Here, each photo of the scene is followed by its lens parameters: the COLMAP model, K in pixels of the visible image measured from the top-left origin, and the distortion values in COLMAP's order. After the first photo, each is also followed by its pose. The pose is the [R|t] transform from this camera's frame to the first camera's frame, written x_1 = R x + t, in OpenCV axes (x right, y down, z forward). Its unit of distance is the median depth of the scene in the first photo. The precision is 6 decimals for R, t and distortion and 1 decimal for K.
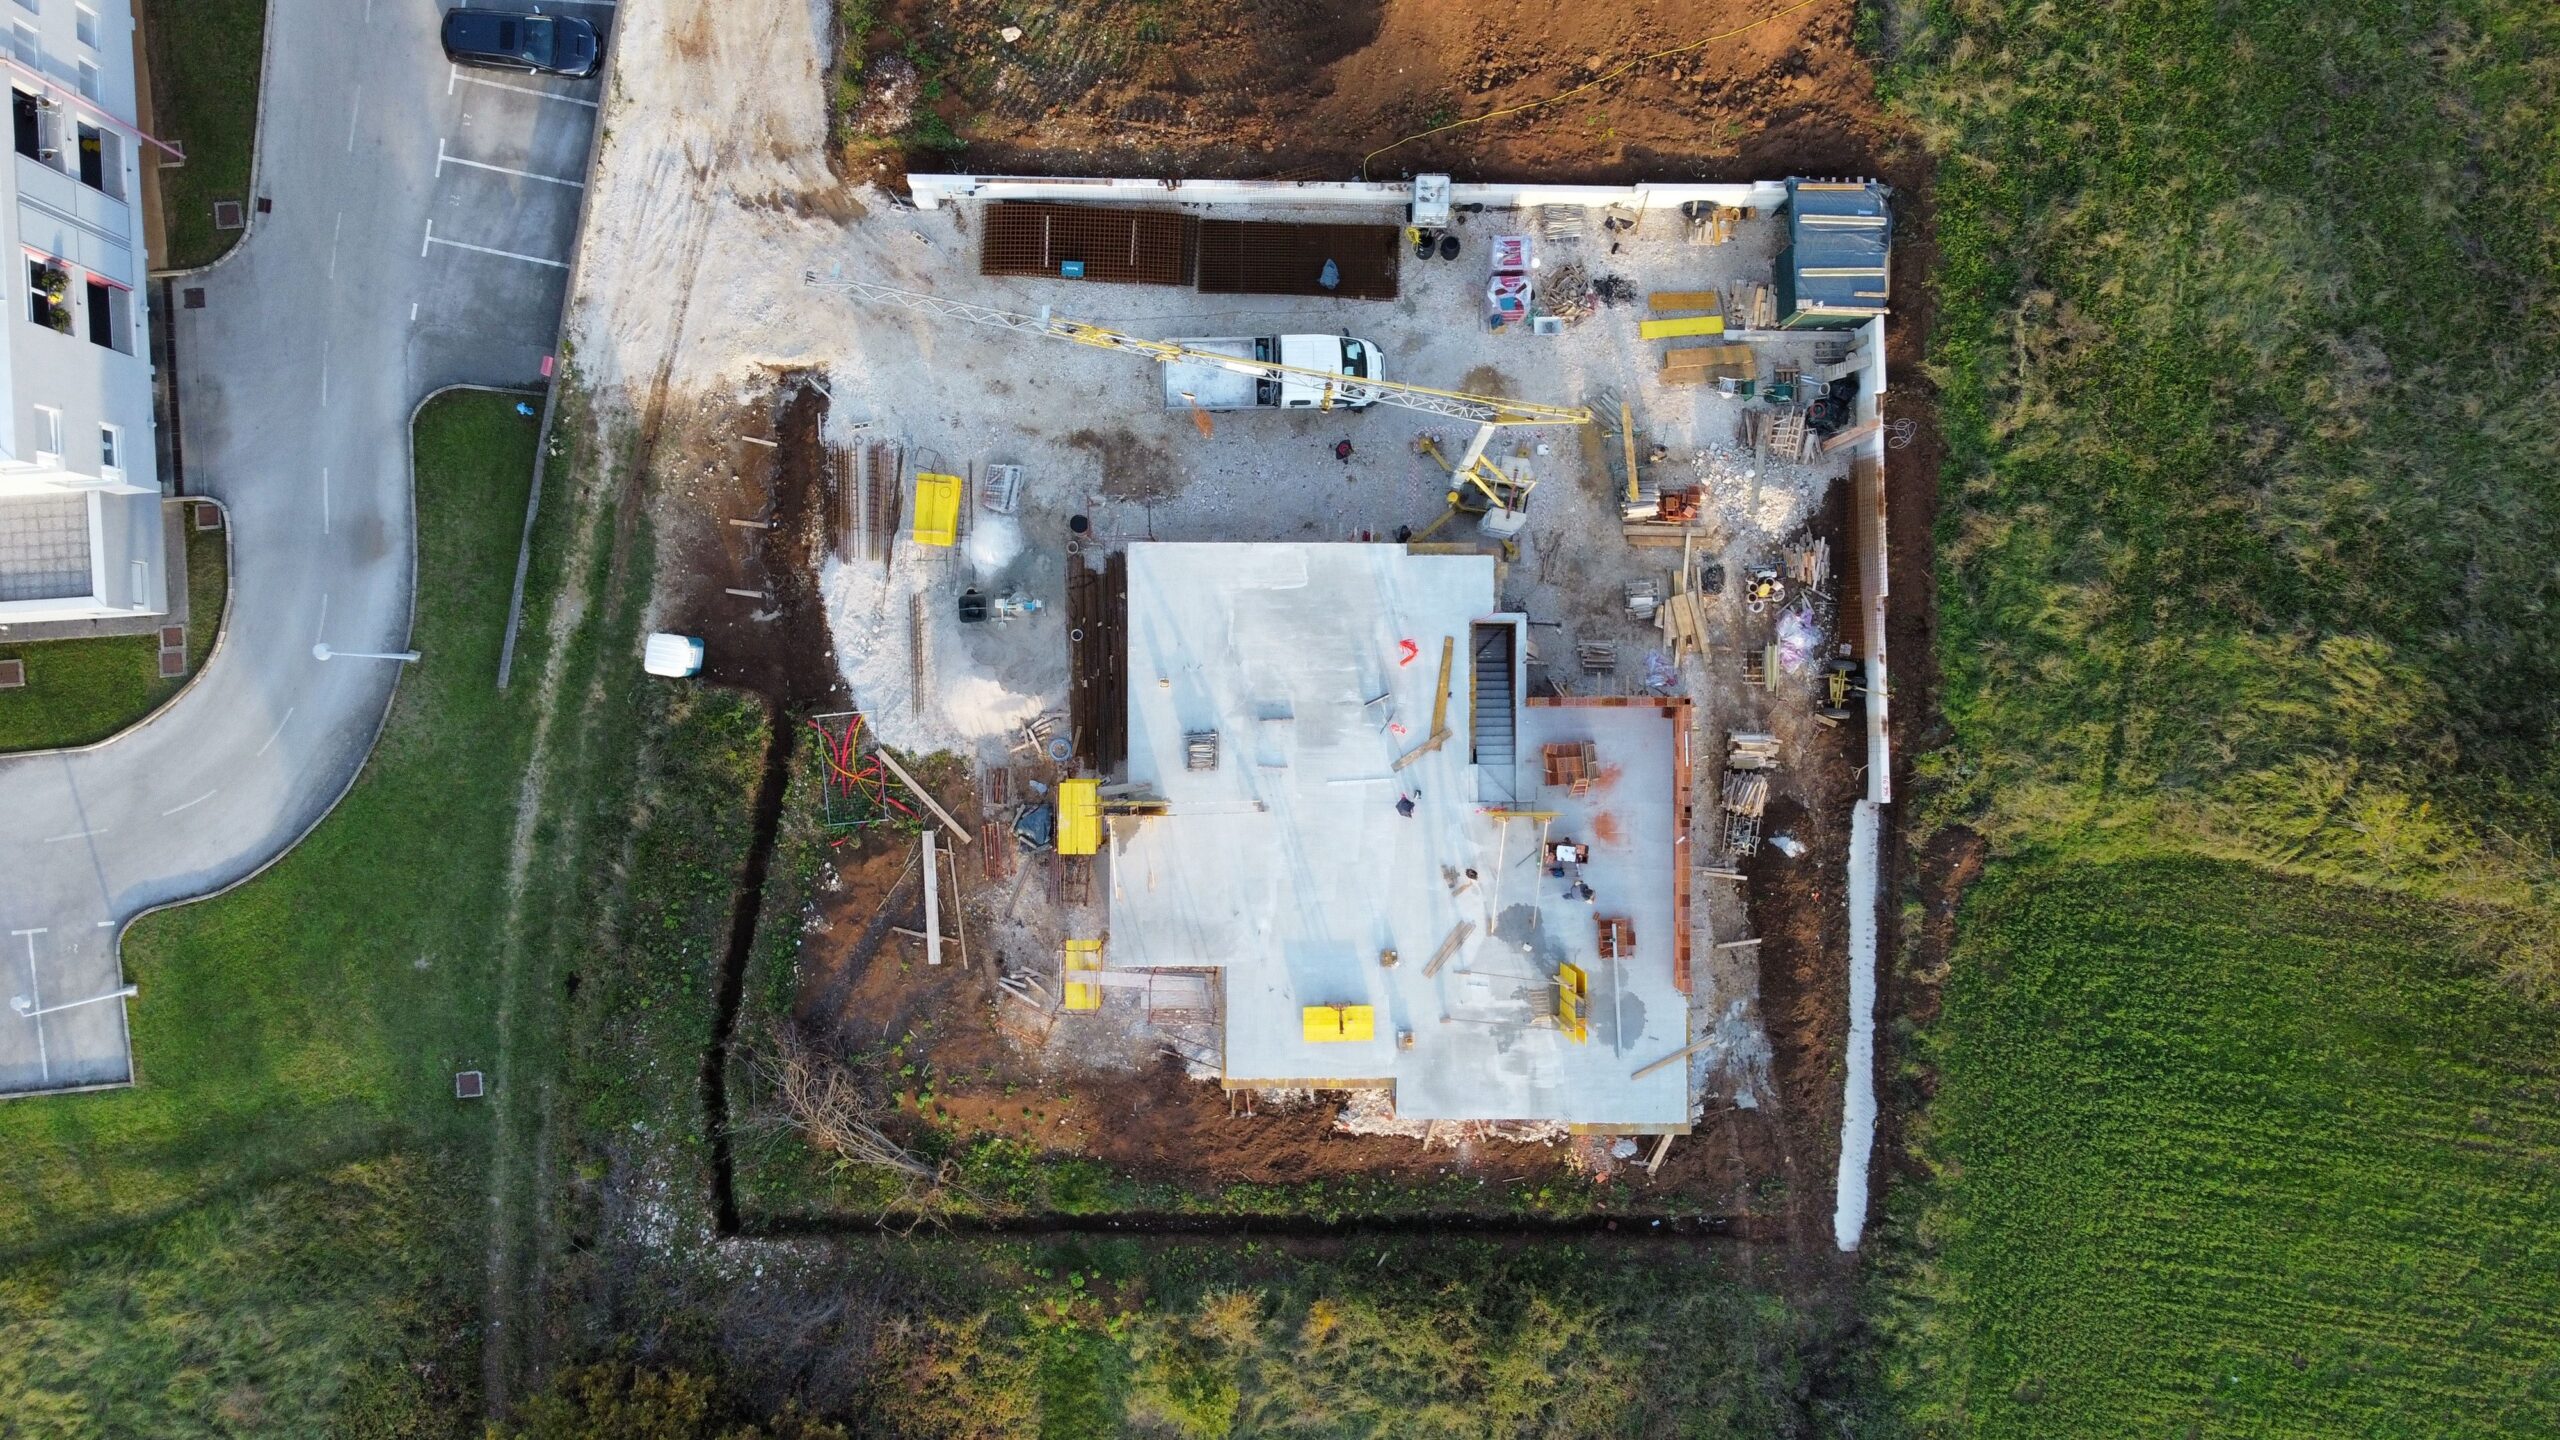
lens RADIAL K [[1940.4, 0, 1282.7], [0, 1940.4, 727.3], [0, 0, 1]] dist [0.002375, -0.007973]
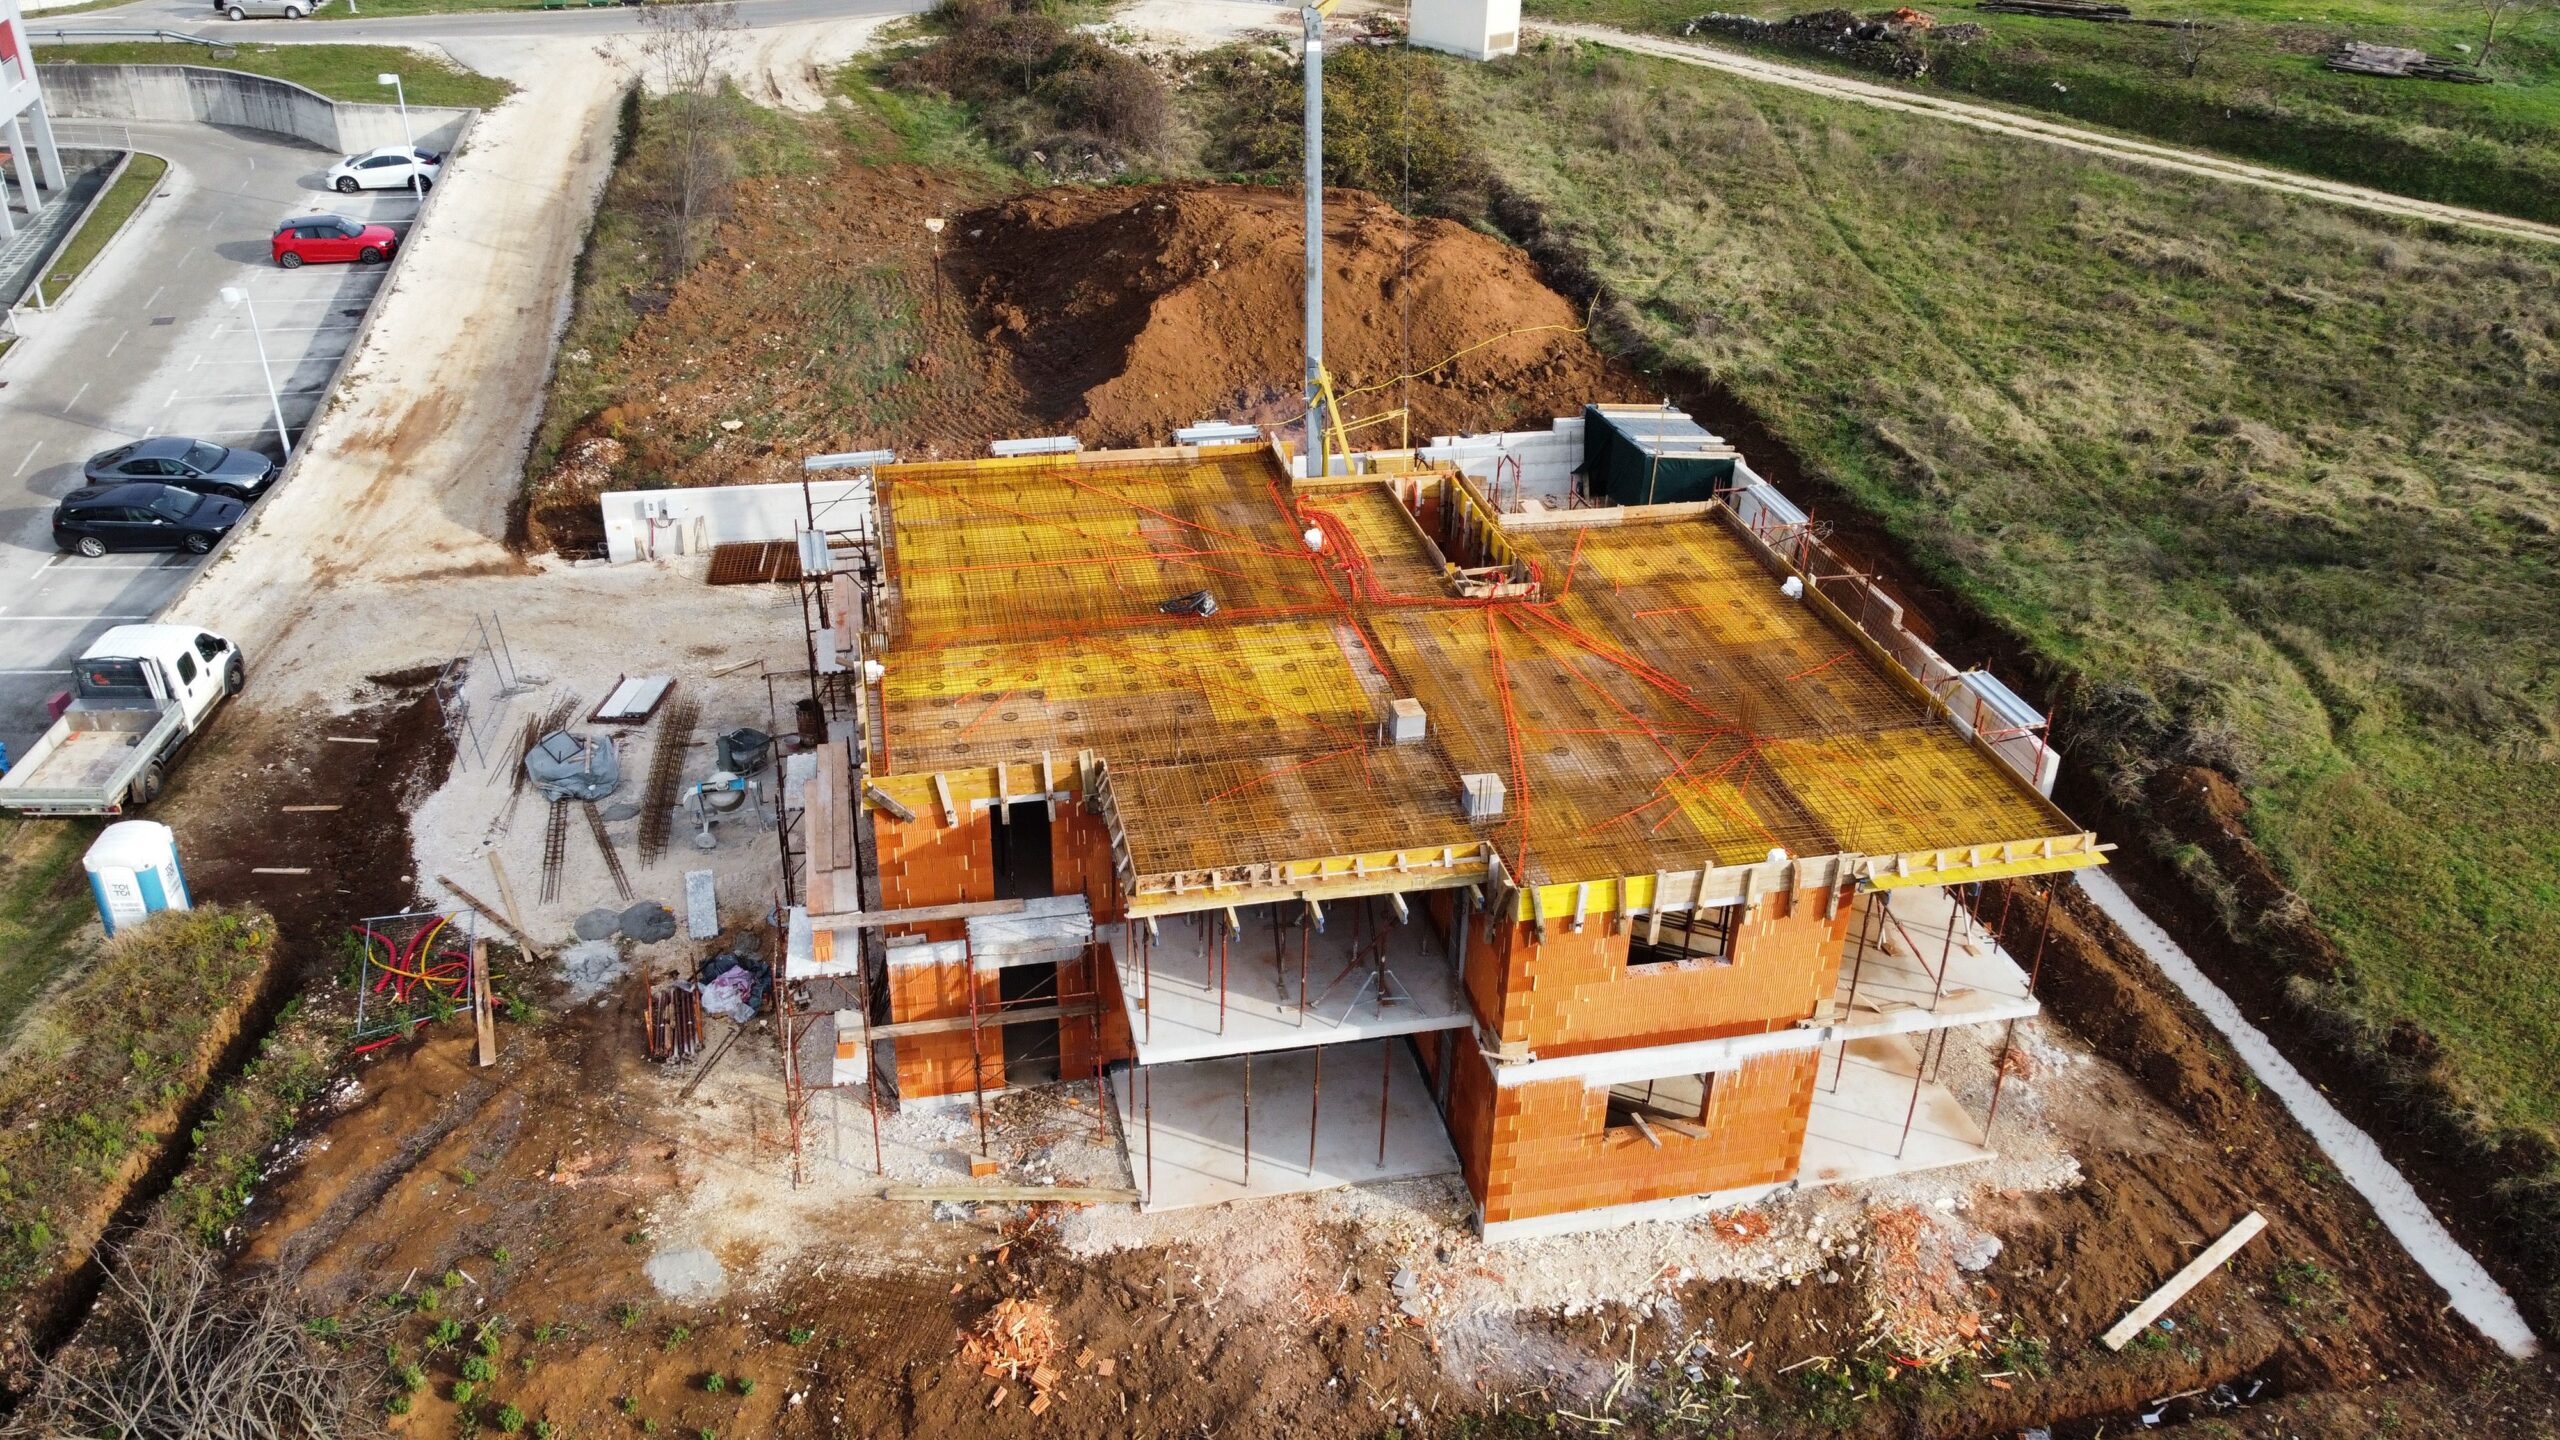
lens RADIAL K [[1940.4, 0, 1277.5], [0, 1940.4, 712.4], [0, 0, 1]] dist [0.002375, -0.007973]
pose [[0.976219, -0.098699, 0.193018, -0.076297], [0.216636, 0.477581, -0.851460, 0.532004], [-0.008144, 0.873026, 0.487606, 0.650341]]
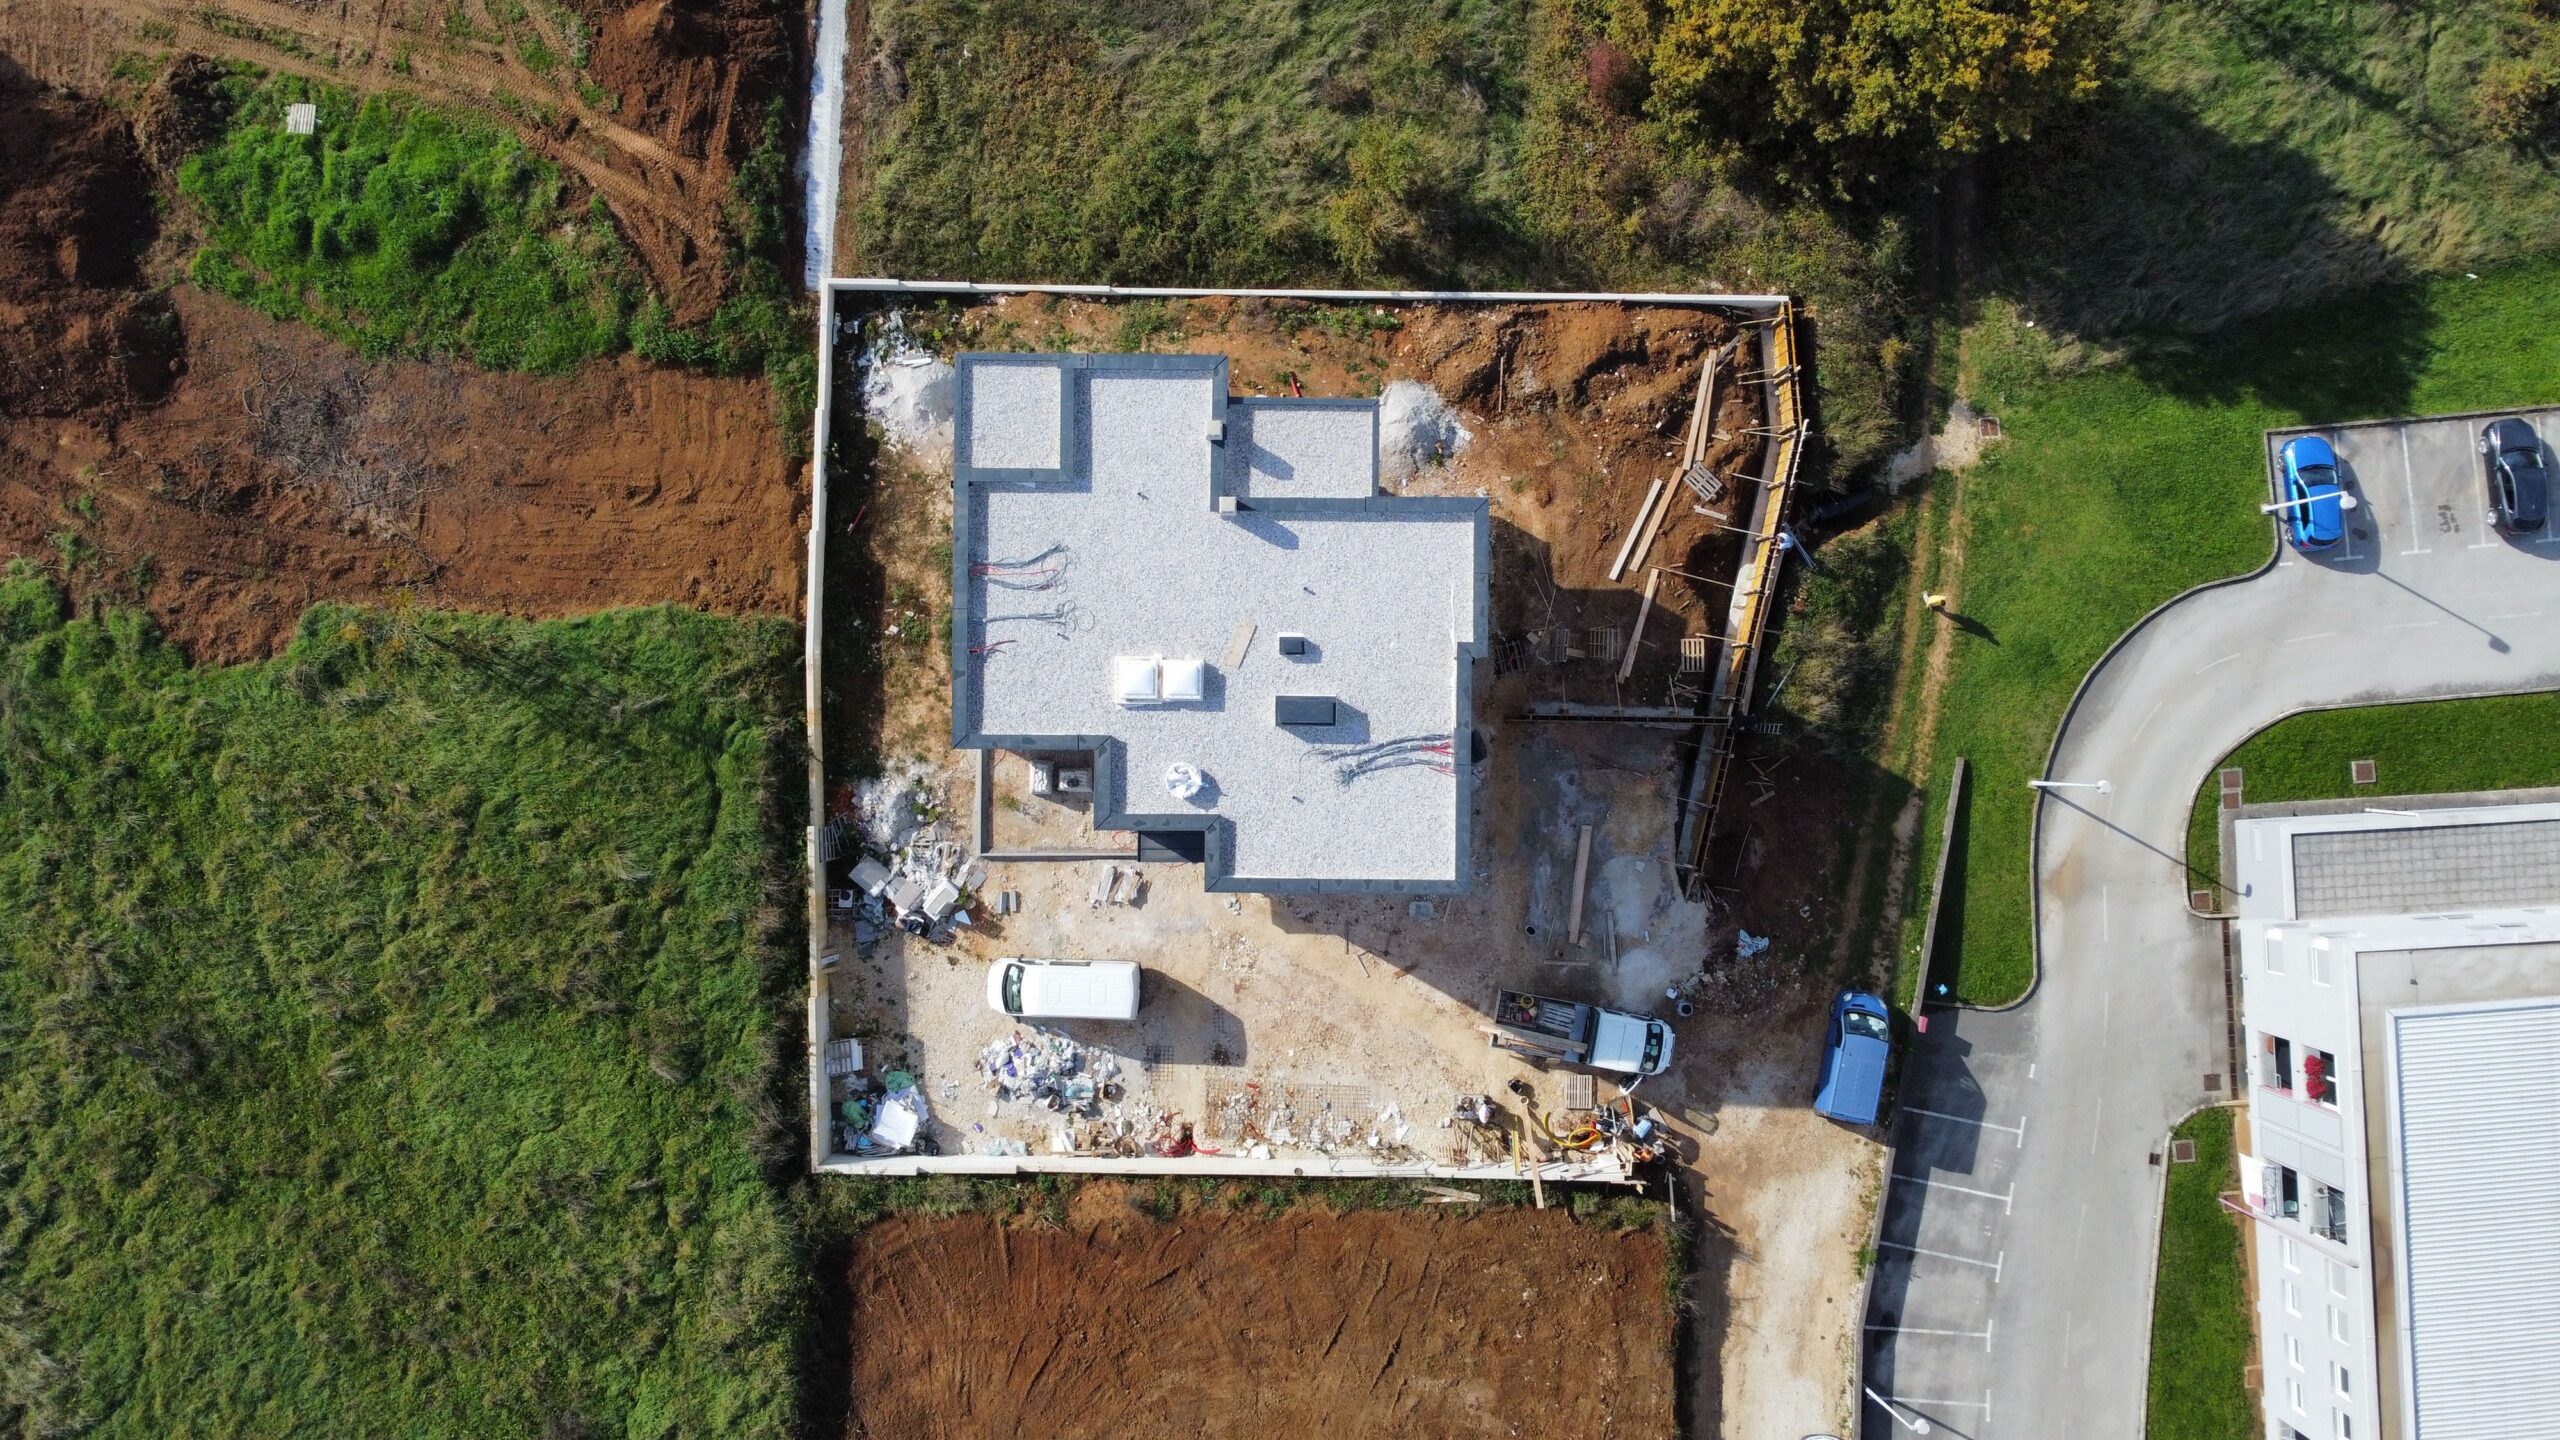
lens RADIAL K [[1940.4, 0, 1275.3], [0, 1940.4, 717.4], [0, 0, 1]] dist [0.002375, -0.007973]
pose [[-0.999610, -0.006557, -0.027128, 0.055938], [0.006373, -0.999956, 0.006869, -0.007002], [-0.027171, 0.006694, 0.999608, -0.194181]]
